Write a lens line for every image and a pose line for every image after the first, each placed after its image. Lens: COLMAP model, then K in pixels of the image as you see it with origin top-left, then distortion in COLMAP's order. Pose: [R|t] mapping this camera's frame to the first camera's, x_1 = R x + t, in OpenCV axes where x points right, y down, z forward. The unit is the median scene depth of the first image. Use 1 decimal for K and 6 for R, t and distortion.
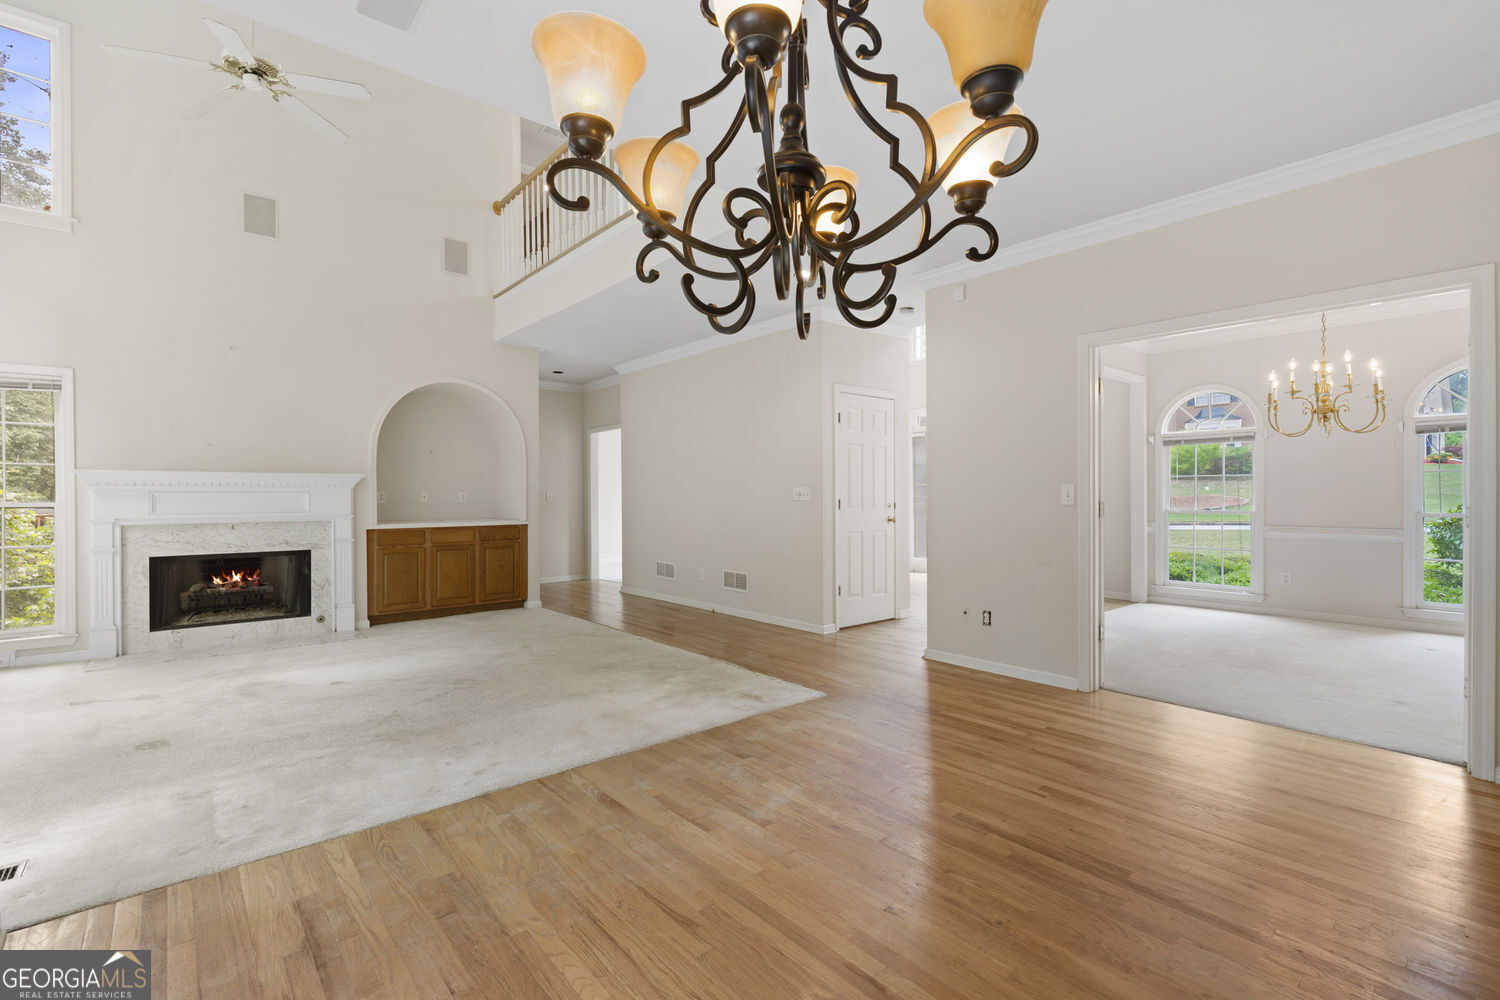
lens RADIAL K [[680.1, 0, 749.6], [0, 680.1, 495.1], [0, 0, 1]] dist [-0.005644, 0.001766]
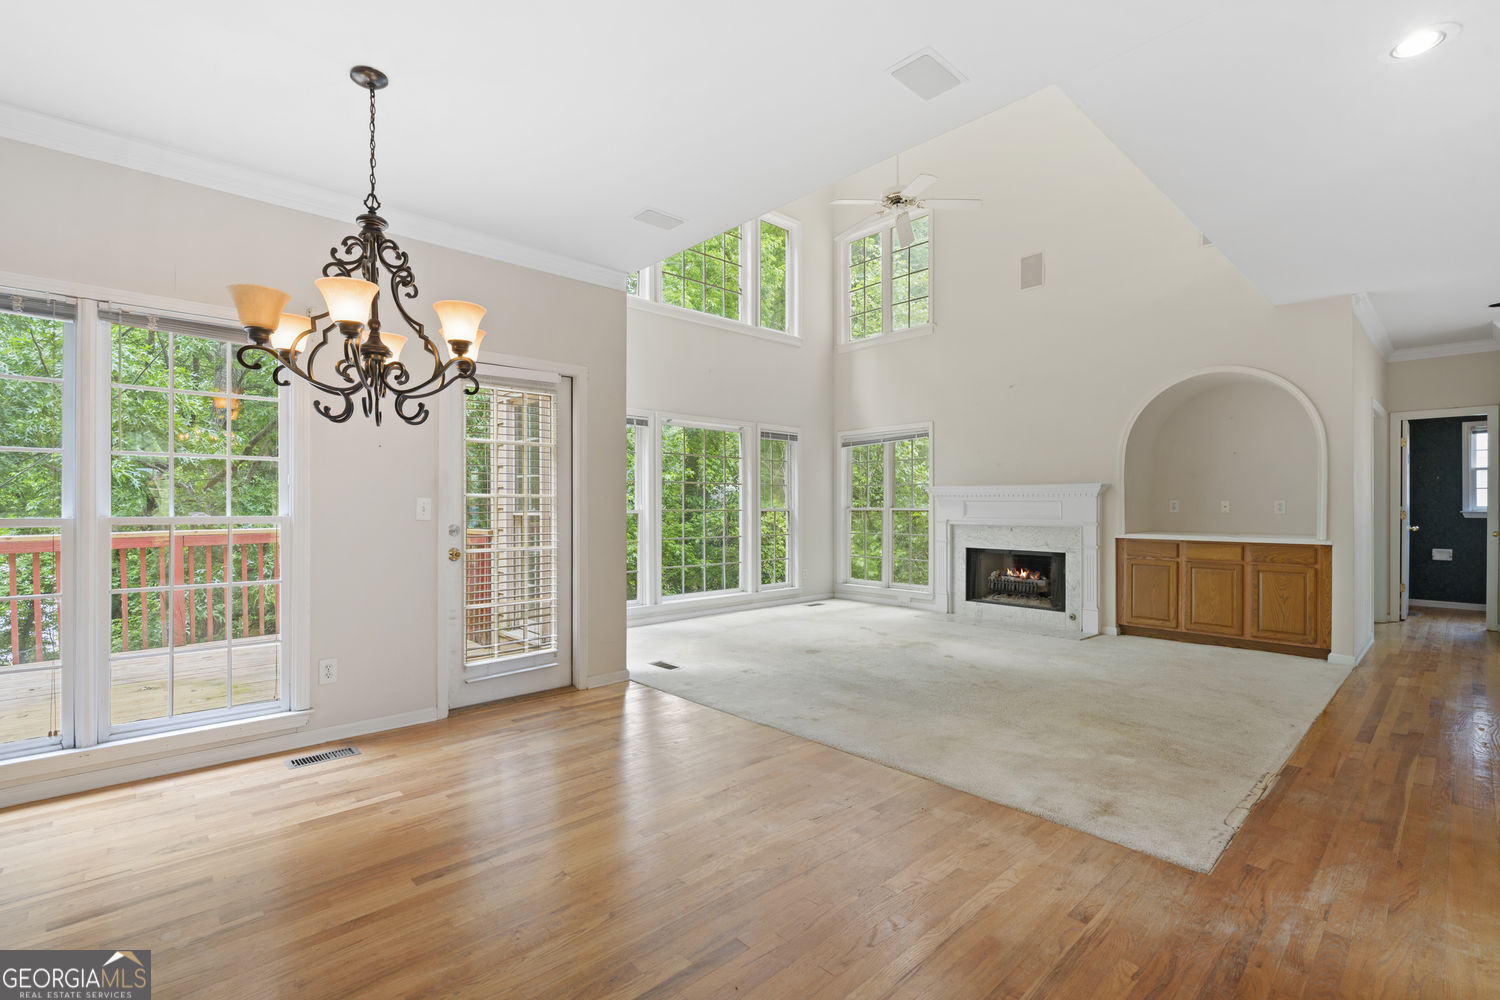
lens RADIAL K [[680.1, 0, 737.2], [0, 680.1, 504.1], [0, 0, 1]] dist [-0.005644, 0.001766]
pose [[0.038250, 0.004383, -0.999259, 0.495068], [-0.003896, 0.999983, 0.004237, -0.002762], [0.999261, 0.003731, 0.038267, 0.461910]]
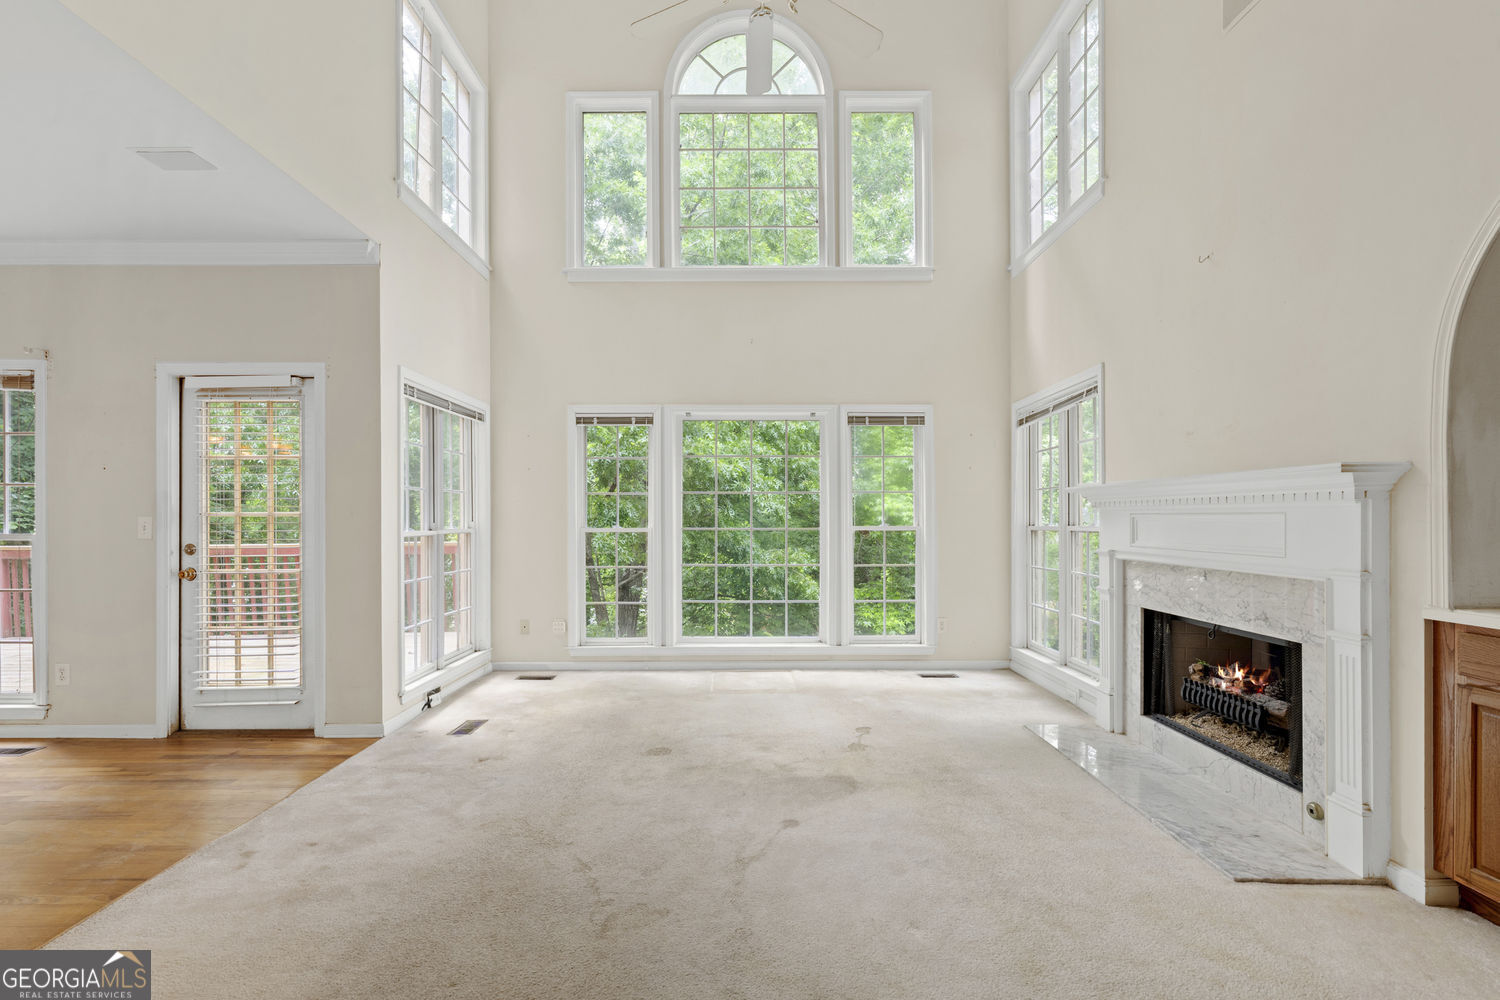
lens RADIAL K [[680.1, 0, 738.3], [0, 680.1, 519.6], [0, 0, 1]] dist [-0.005644, 0.001766]
pose [[-0.643972, 0.006845, -0.765019, -0.083121], [0.002996, 0.999975, 0.006425, -0.004891], [0.765044, 0.001846, -0.643976, 1.109192]]
